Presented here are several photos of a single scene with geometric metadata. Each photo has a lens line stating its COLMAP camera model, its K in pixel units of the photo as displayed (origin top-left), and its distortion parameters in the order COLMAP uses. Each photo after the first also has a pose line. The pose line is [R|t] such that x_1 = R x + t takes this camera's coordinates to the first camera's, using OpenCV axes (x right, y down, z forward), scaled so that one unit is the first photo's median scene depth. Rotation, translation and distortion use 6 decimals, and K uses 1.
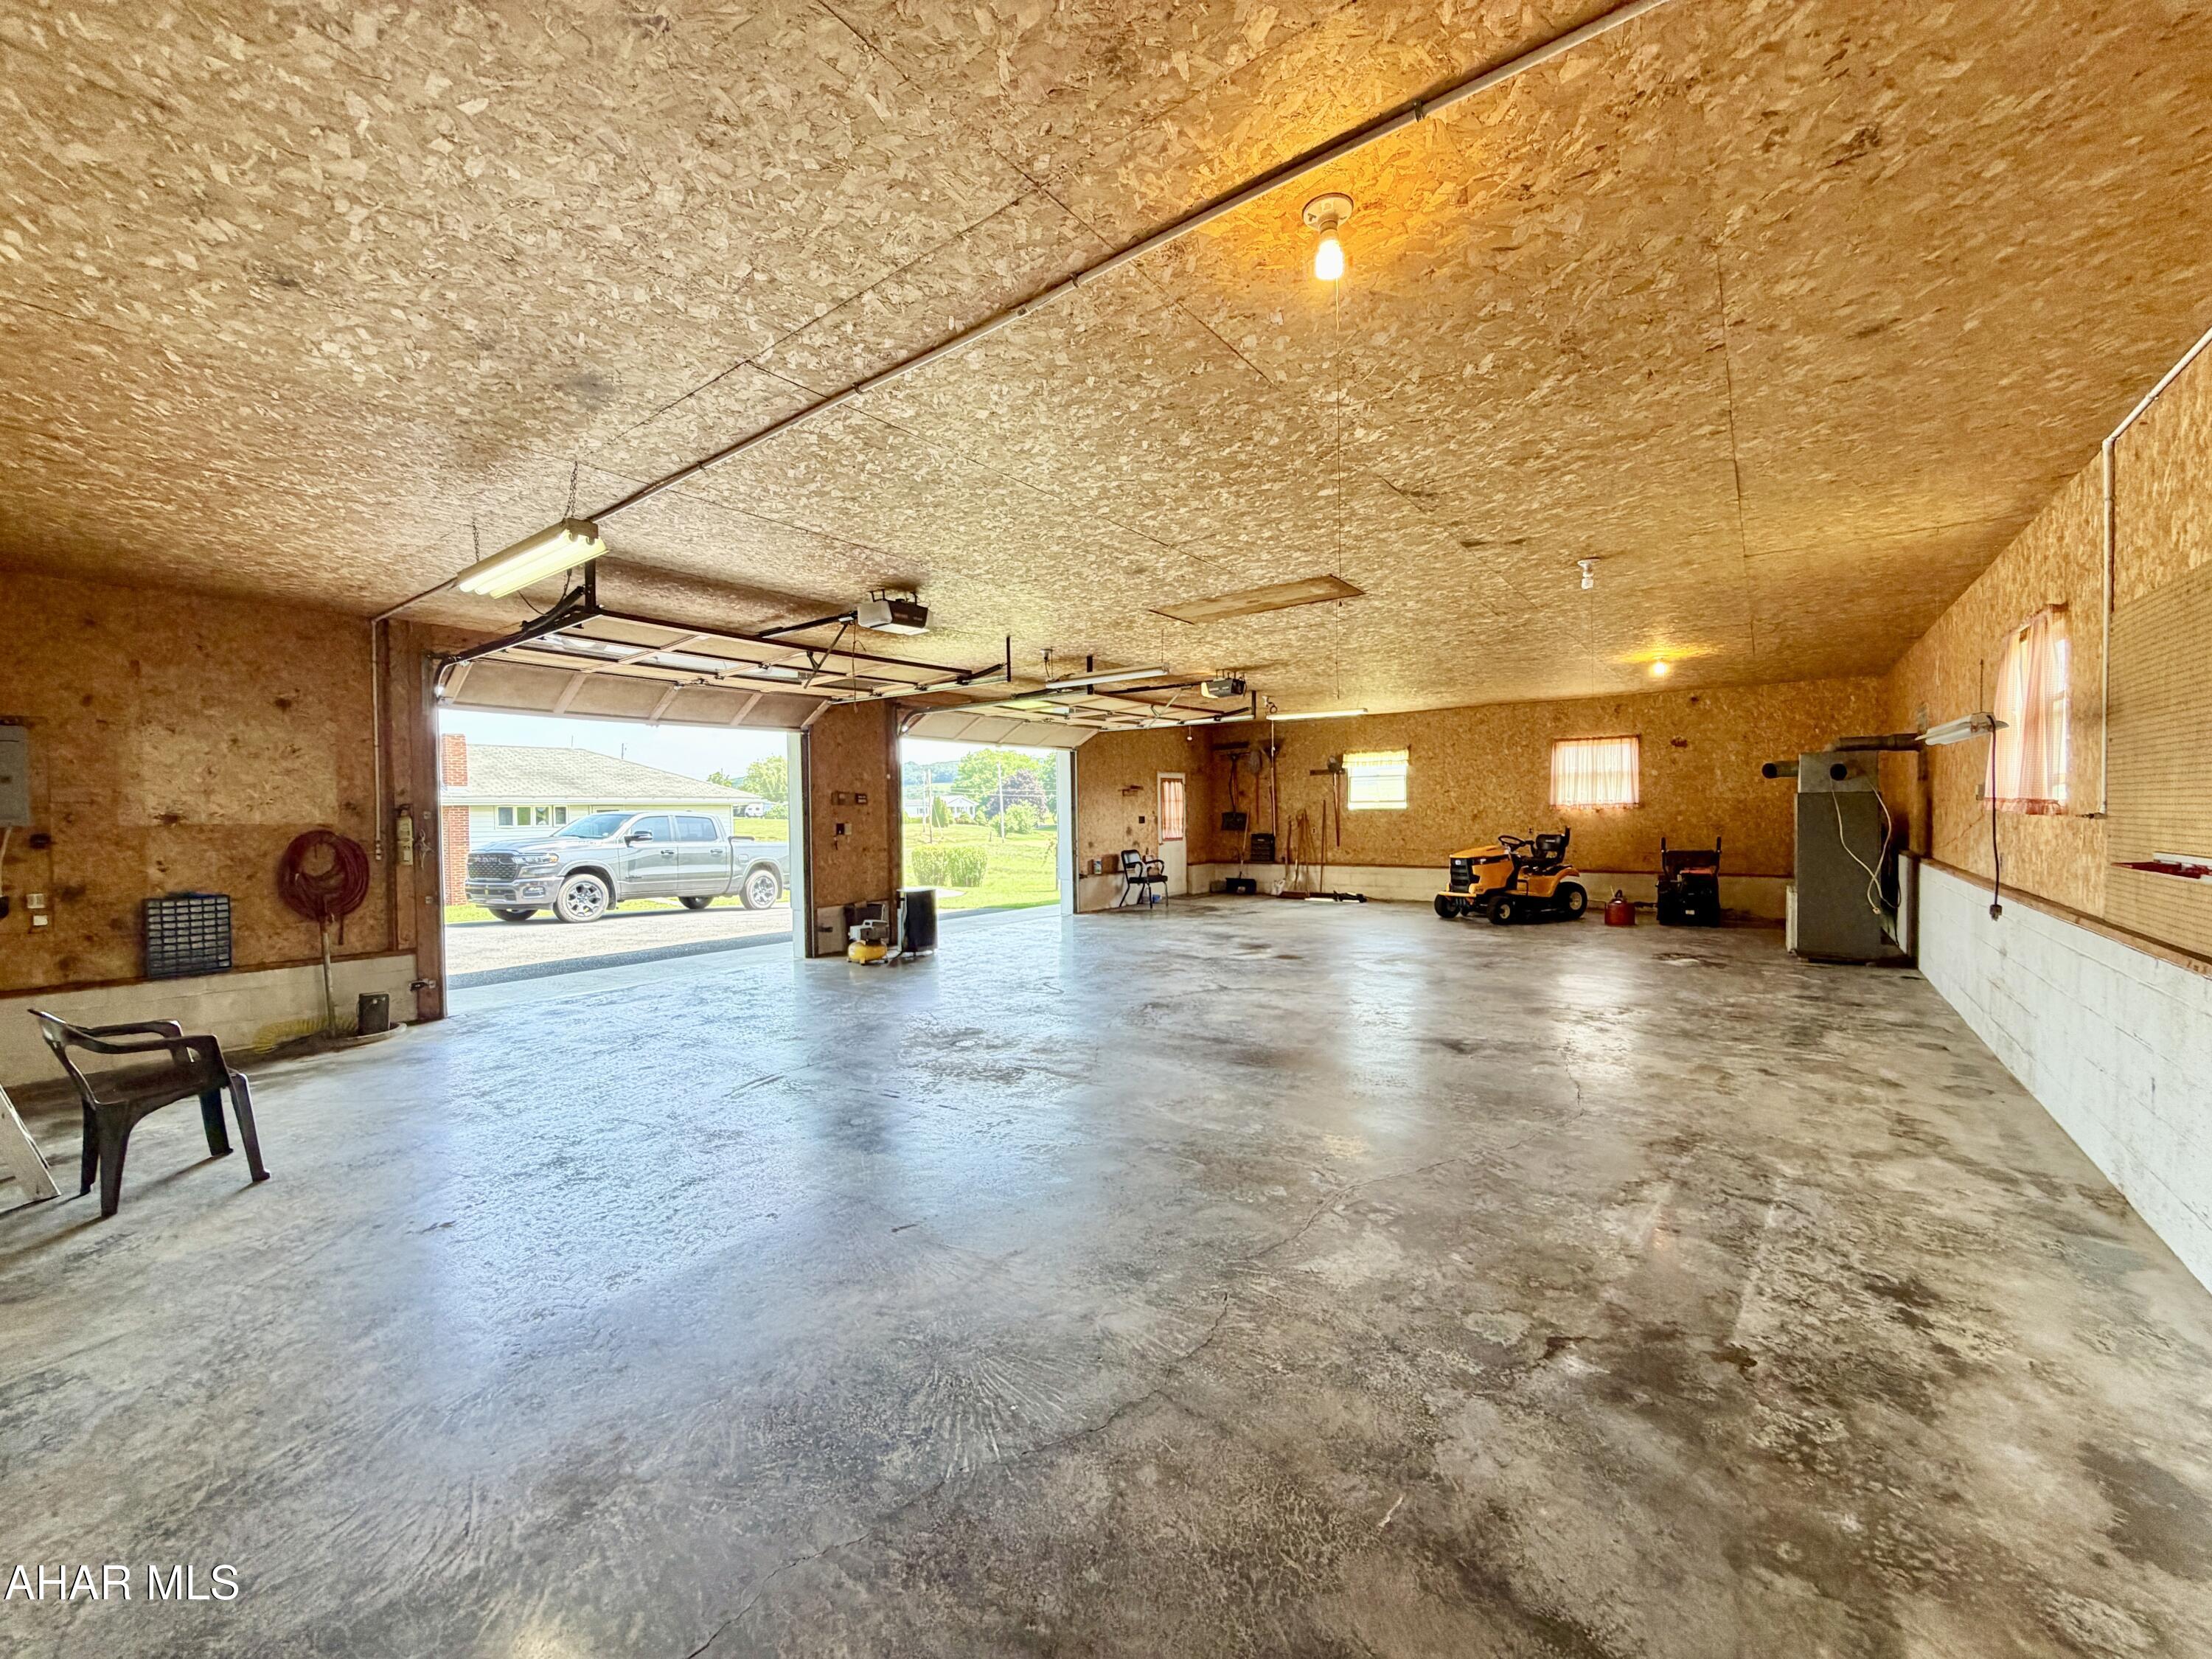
lens RADIAL K [[879.9, 0, 1100.6], [0, 879.9, 830.5], [0, 0, 1]] dist [0.000896, -0.000261]
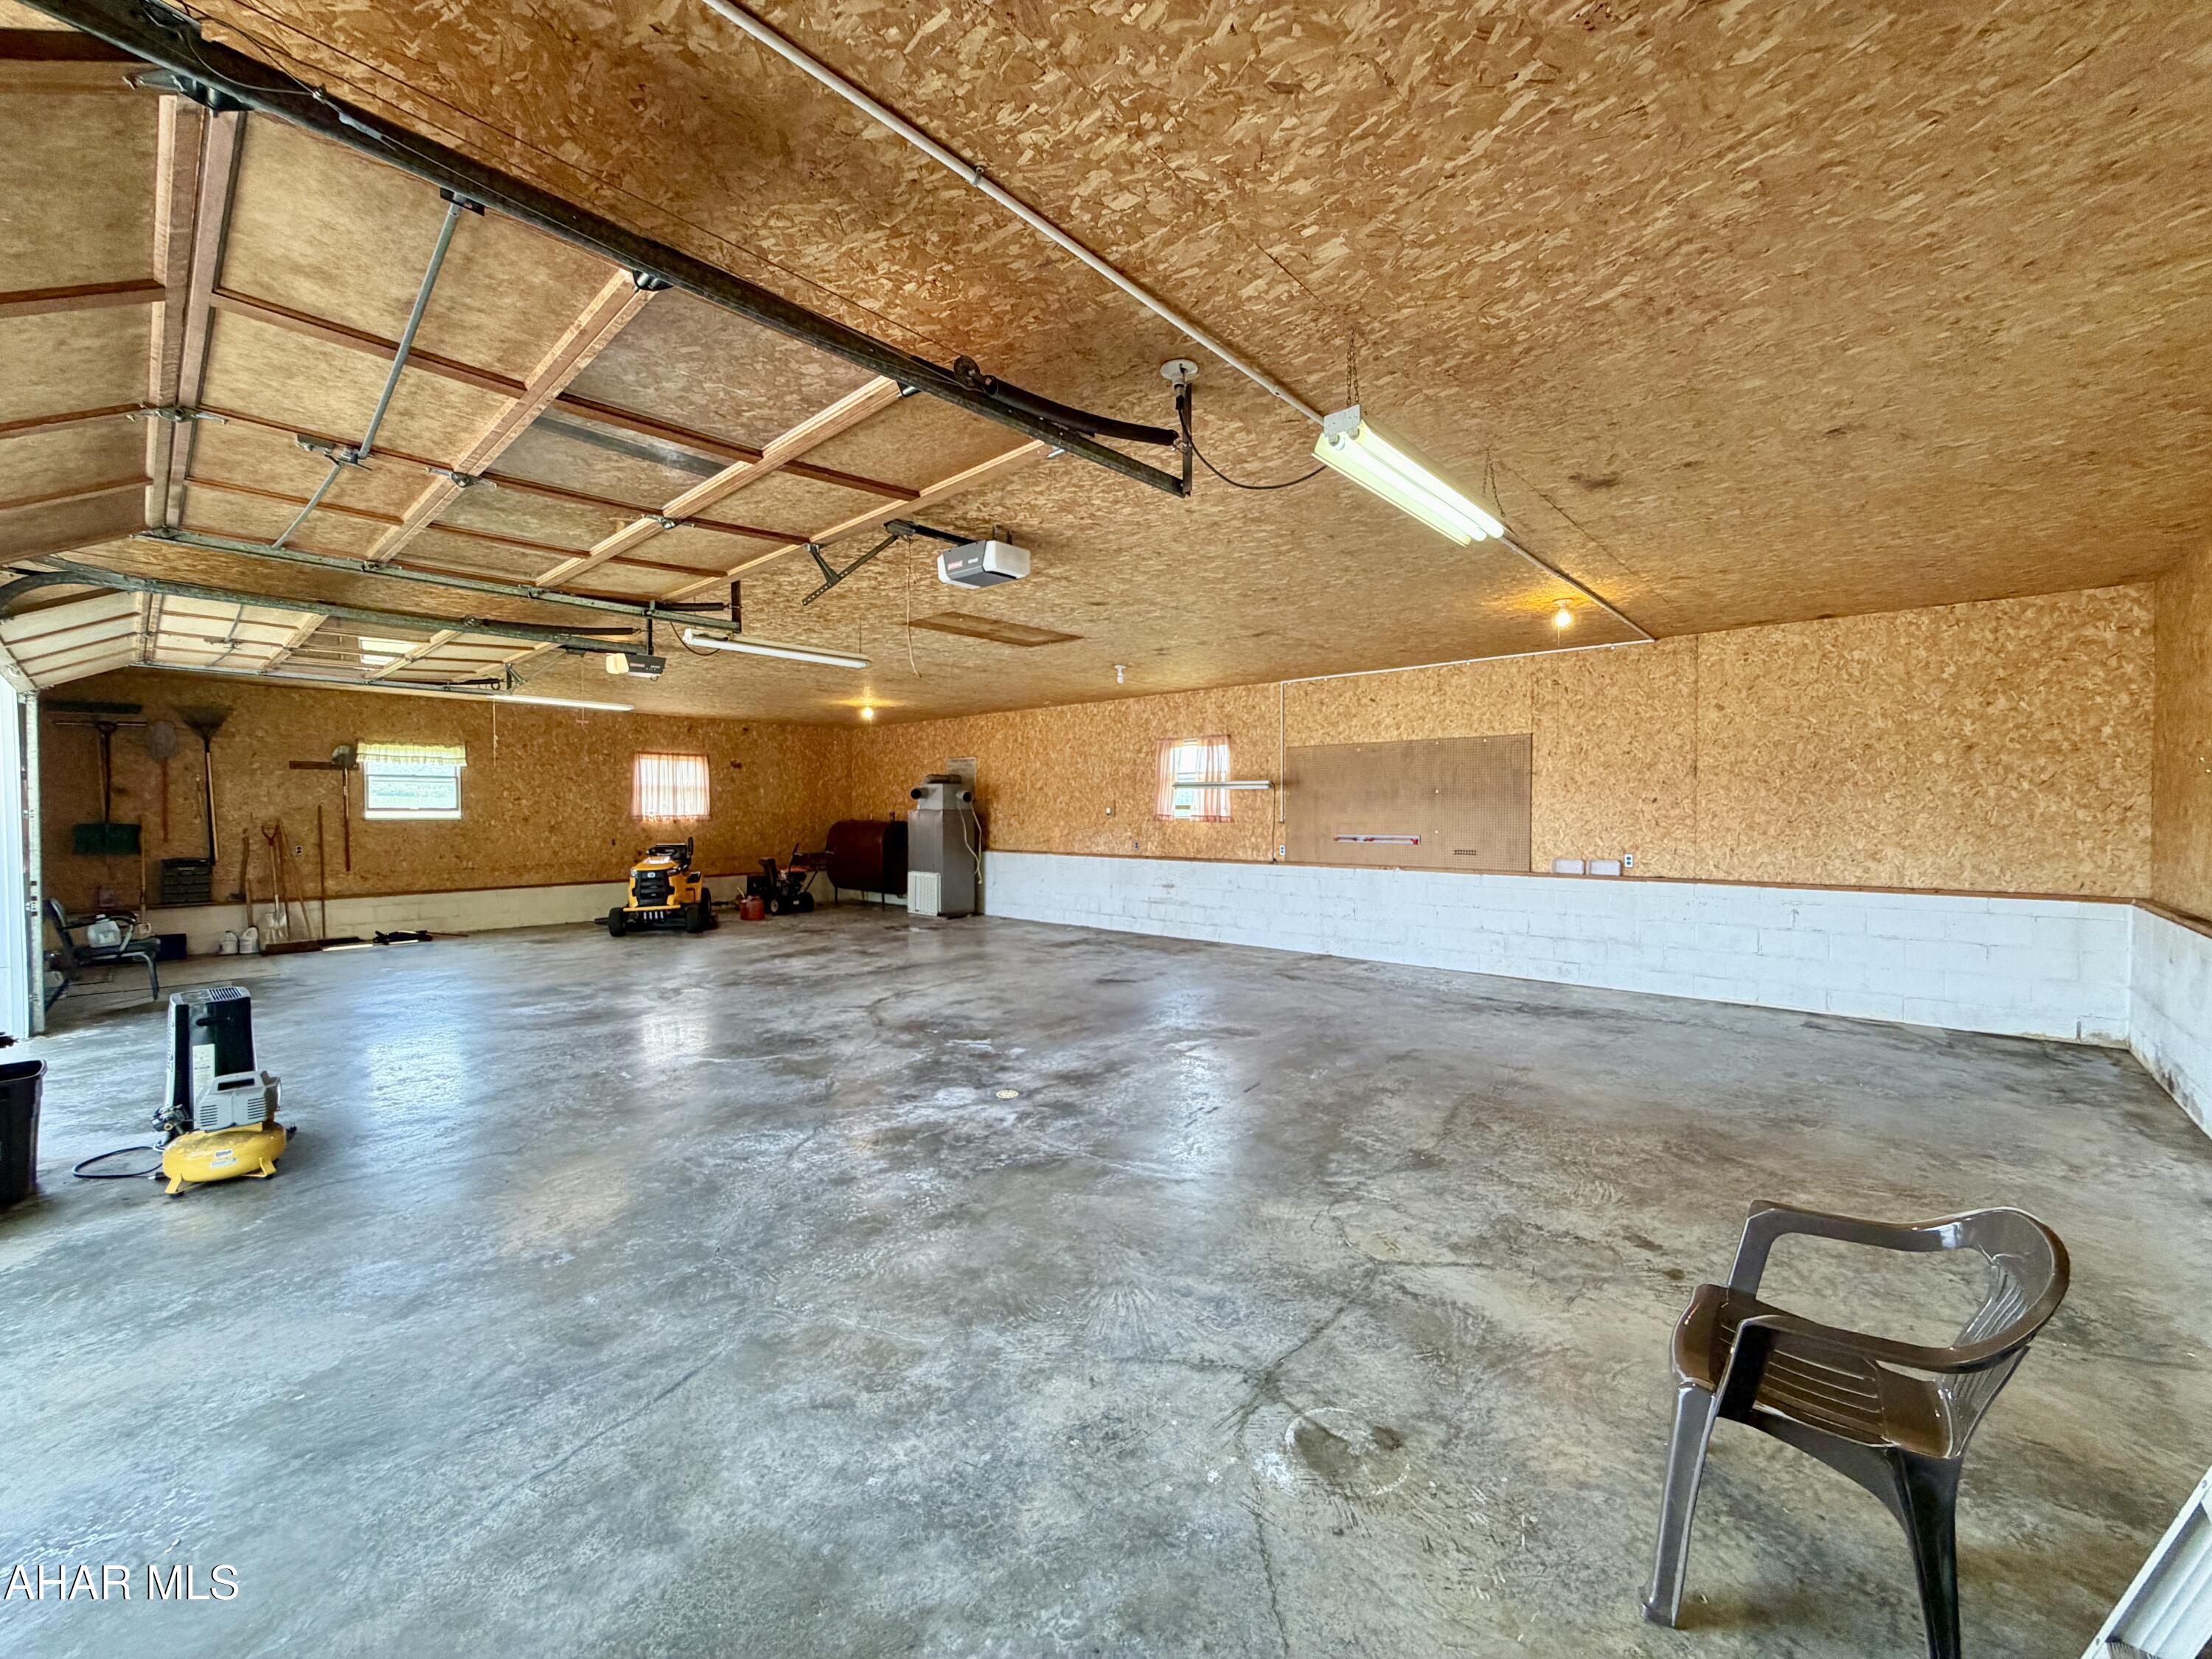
lens RADIAL K [[879.9, 0, 1096.7], [0, 879.9, 825.2], [0, 0, 1]] dist [0.000896, -0.000261]
pose [[0.083204, -0.001680, 0.996531, -0.401474], [0.022333, 0.999751, -0.000179, -0.005493], [-0.996282, 0.022271, 0.083221, 0.341834]]
